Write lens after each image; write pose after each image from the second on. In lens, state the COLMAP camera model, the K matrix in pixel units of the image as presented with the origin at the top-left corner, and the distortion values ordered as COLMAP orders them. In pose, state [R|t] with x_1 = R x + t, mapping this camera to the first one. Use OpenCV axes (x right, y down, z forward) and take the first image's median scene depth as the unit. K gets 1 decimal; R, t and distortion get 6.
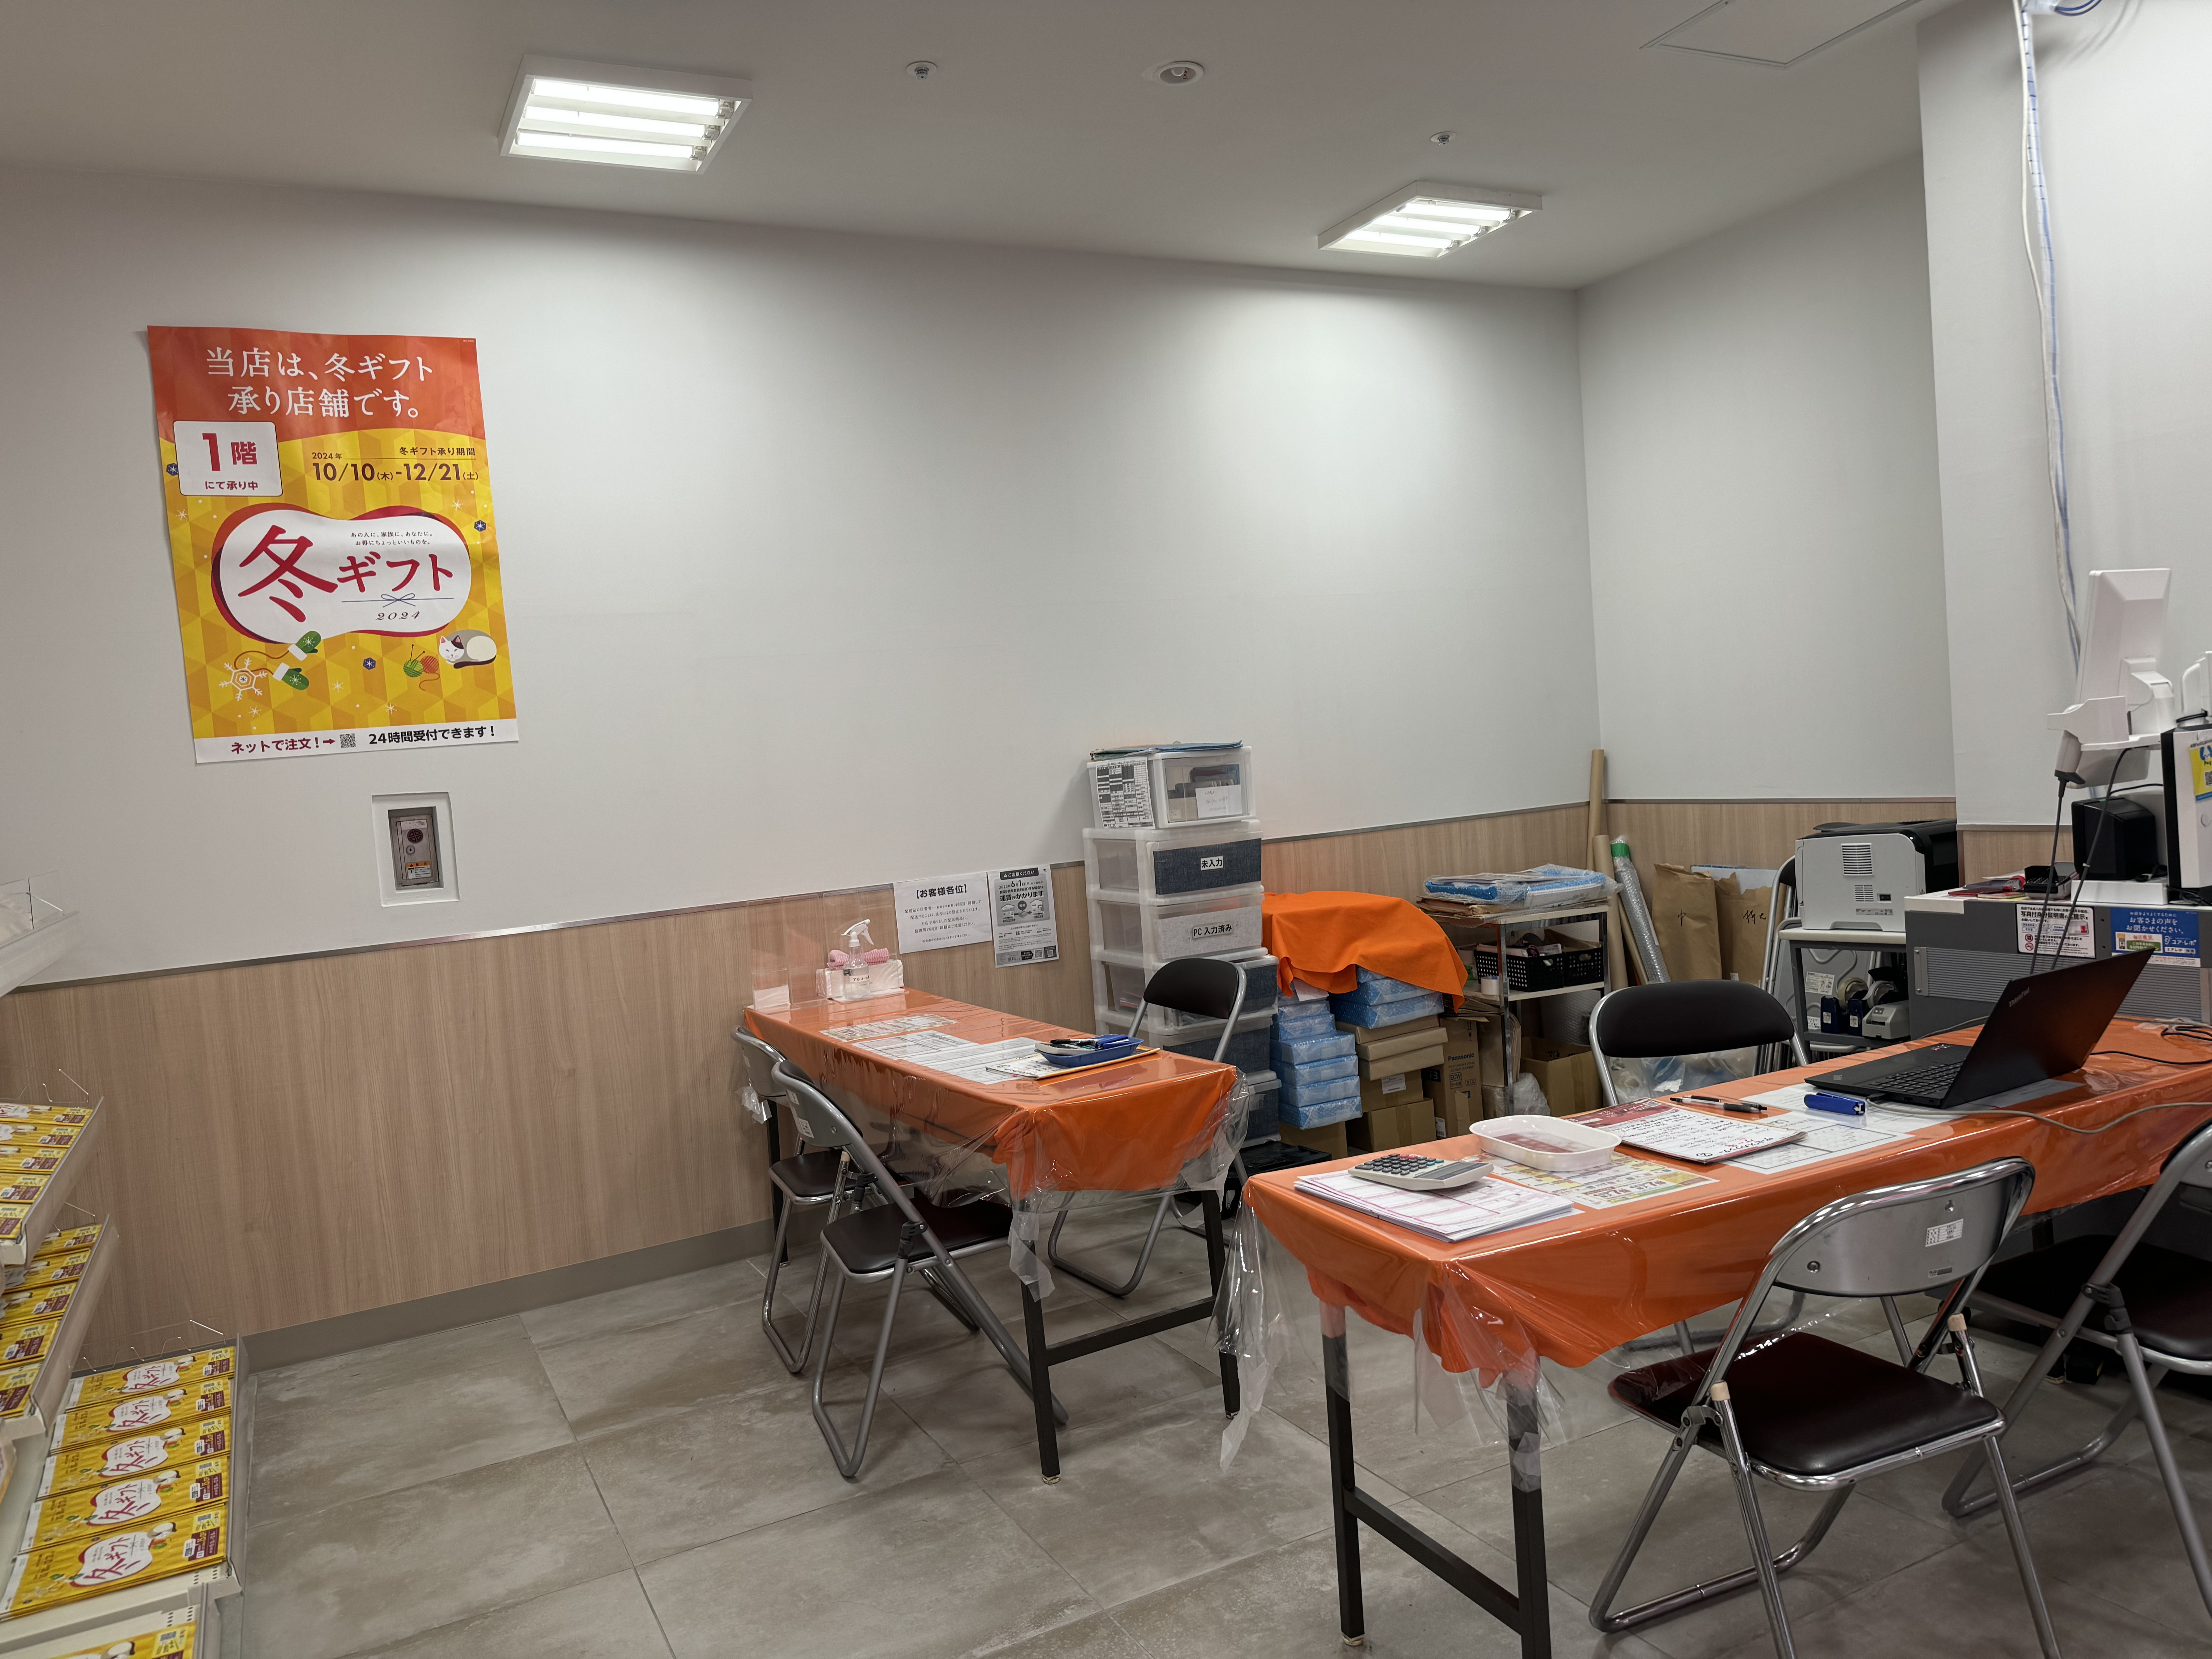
lens RADIAL K [[1538.5, 0, 1095.0], [0, 1538.5, 837.5], [0, 0, 1]] dist [0.081256, -0.102470]
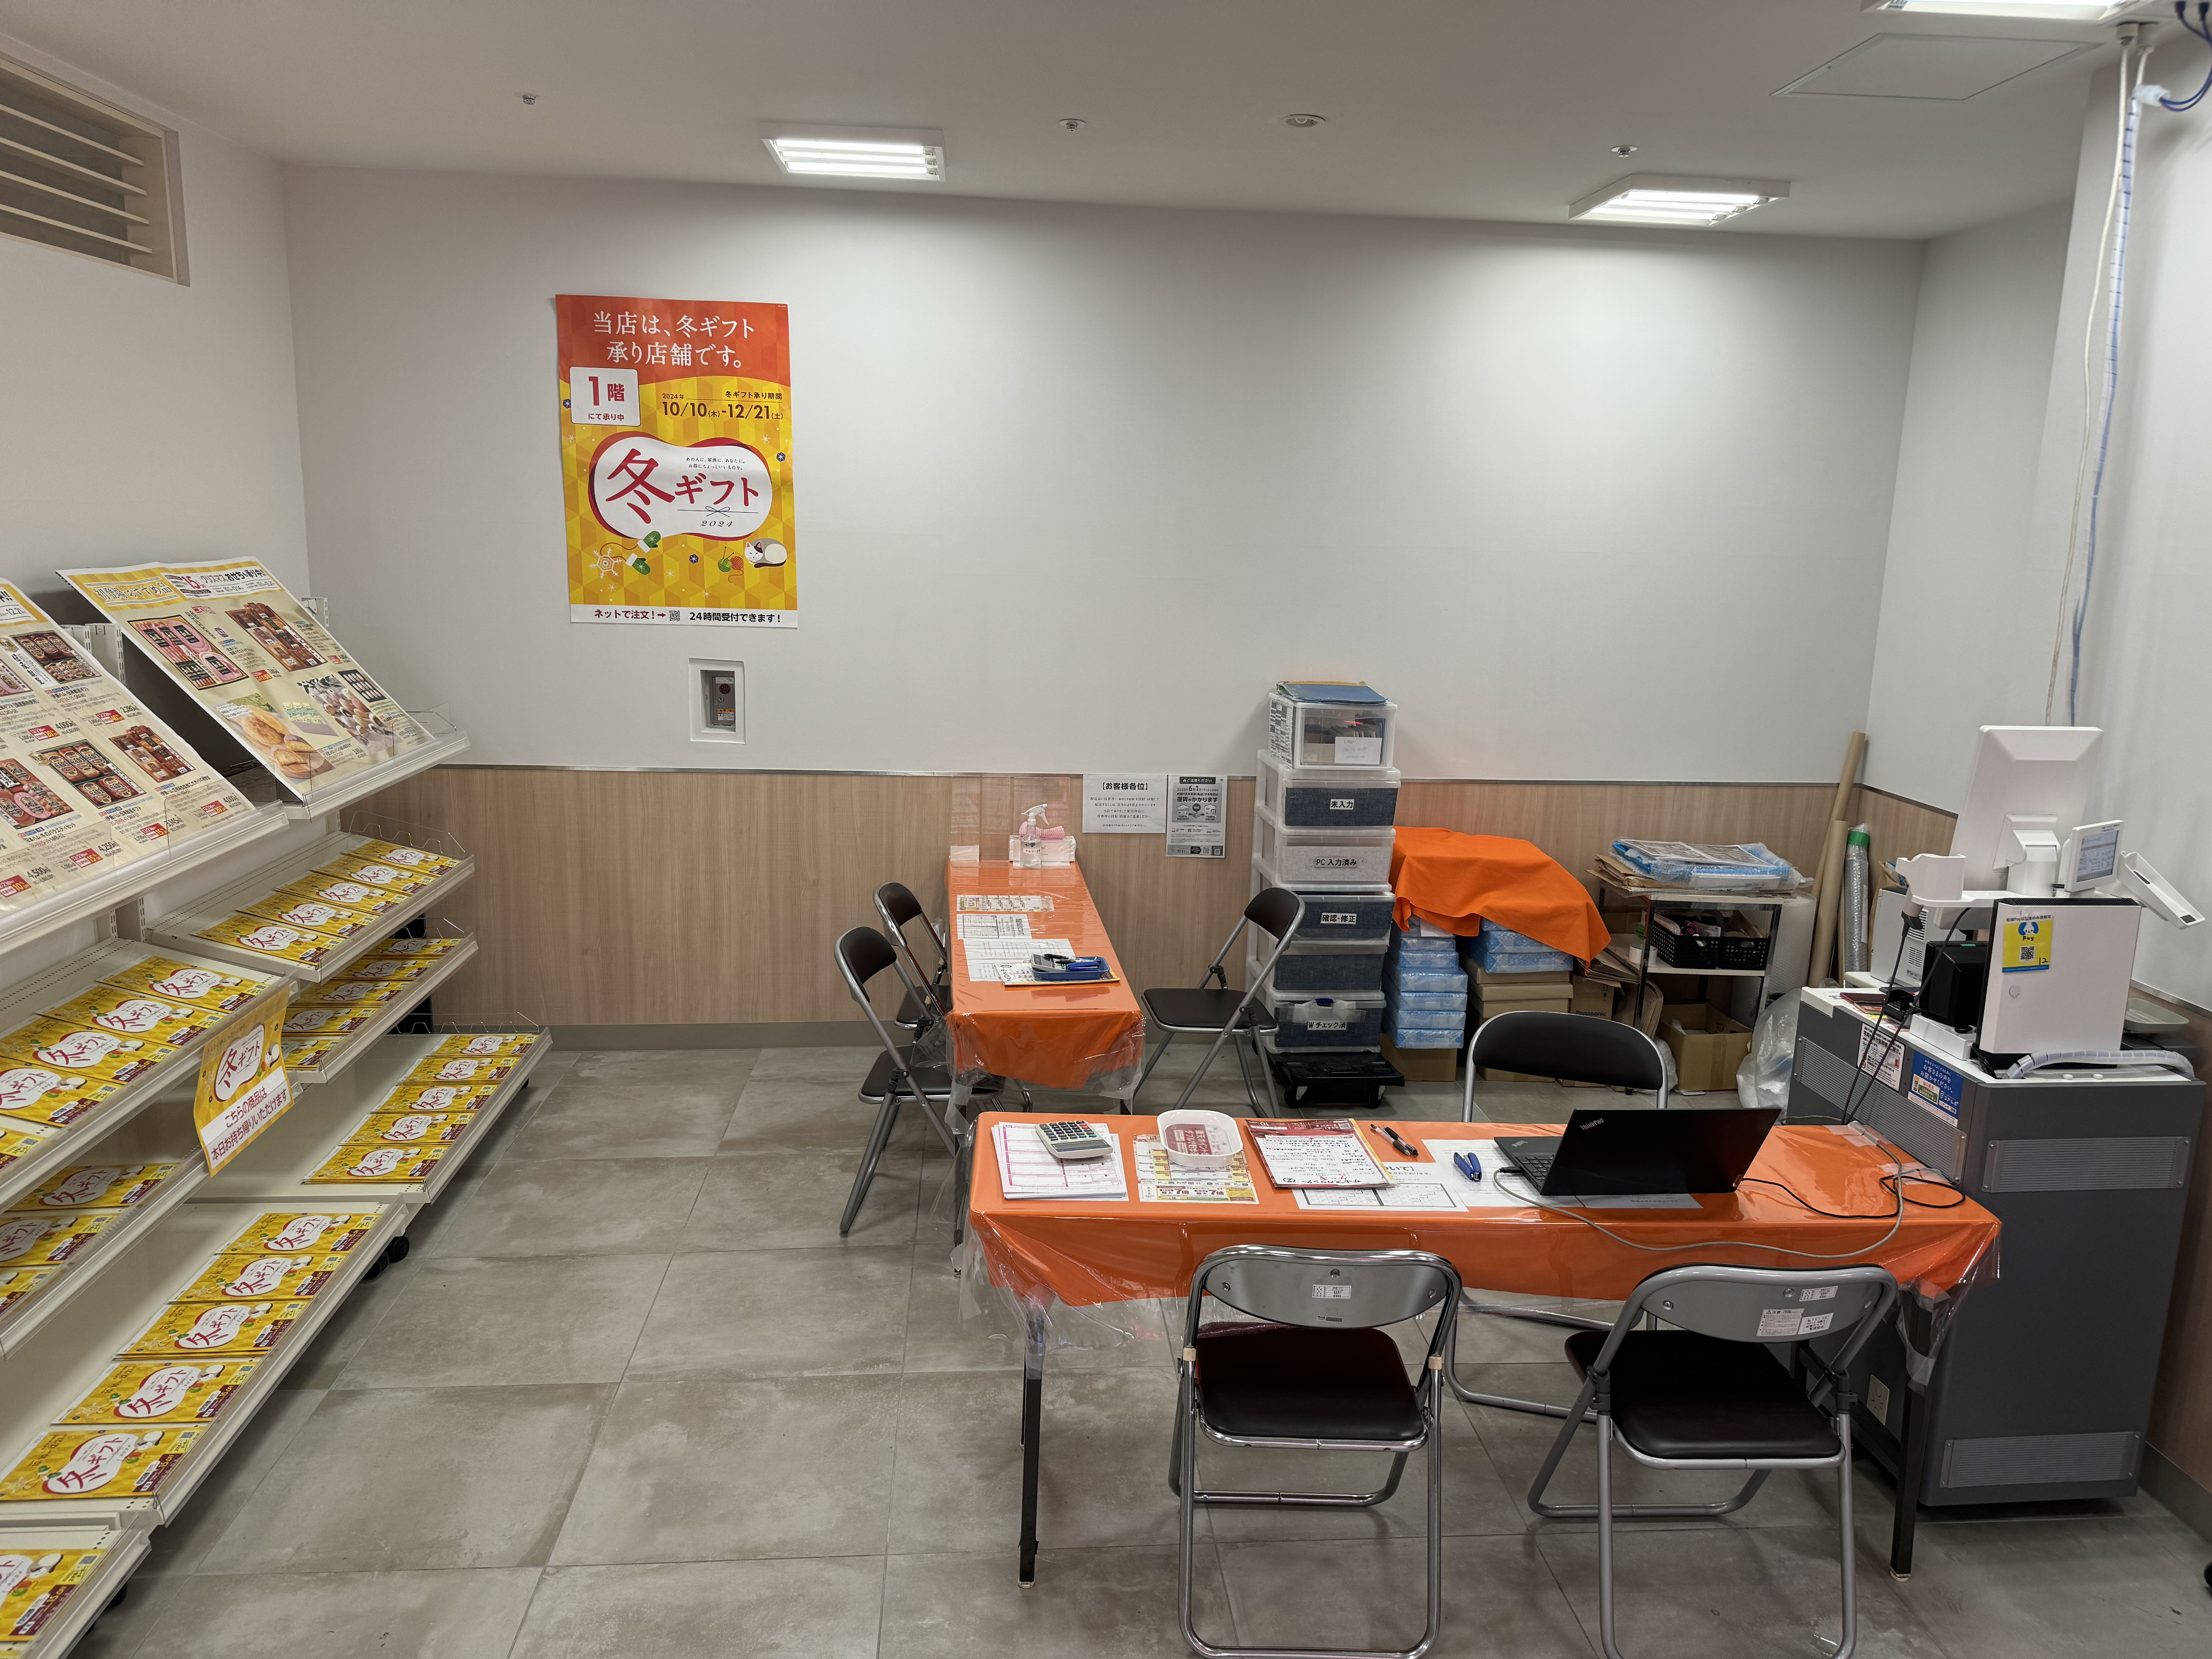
lens RADIAL K [[1538.5, 0, 1120.6], [0, 1538.5, 833.4], [0, 0, 1]] dist [0.081256, -0.102470]
pose [[0.921095, 0.178938, -0.345782, 0.366101], [-0.124840, 0.976974, 0.173022, -0.156496], [0.368780, -0.116202, 0.922225, -0.106915]]
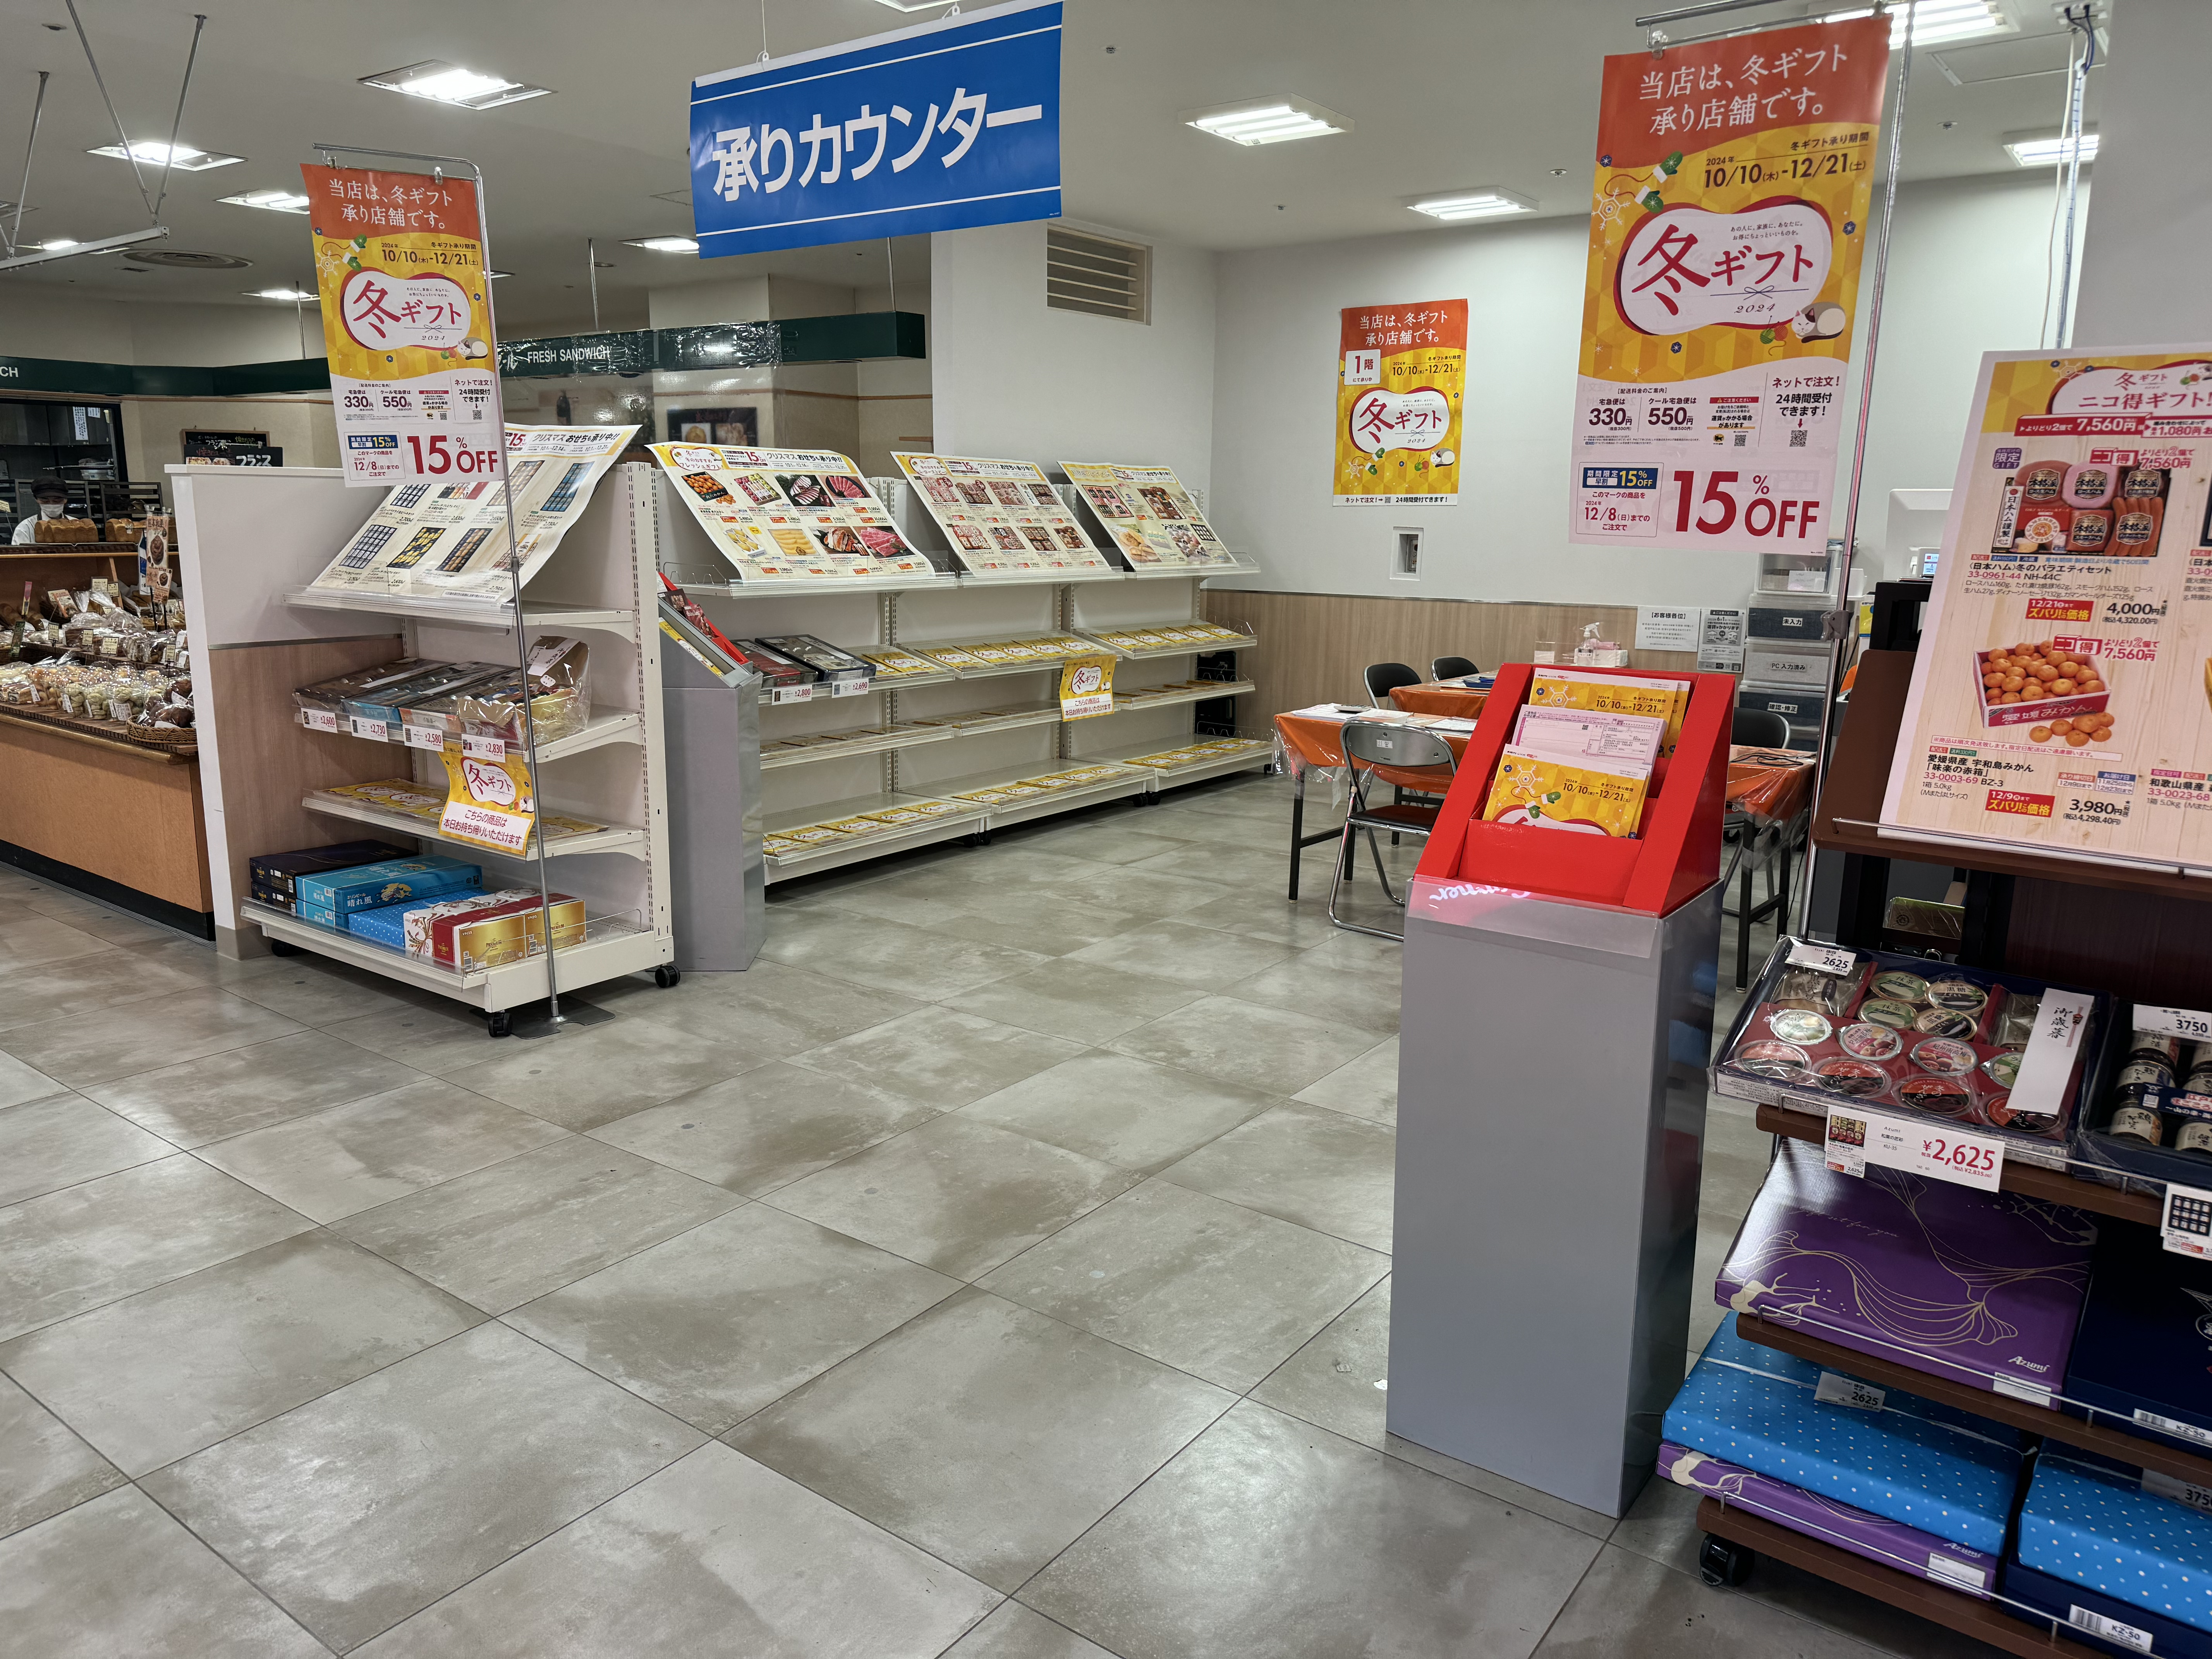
lens RADIAL K [[1538.5, 0, 1097.2], [0, 1538.5, 818.3], [0, 0, 1]] dist [0.081256, -0.102470]
pose [[0.437888, 0.261067, -0.860290, 1.313700], [-0.100656, 0.965129, 0.241648, -0.112813], [0.893377, -0.019221, 0.448896, -0.340876]]
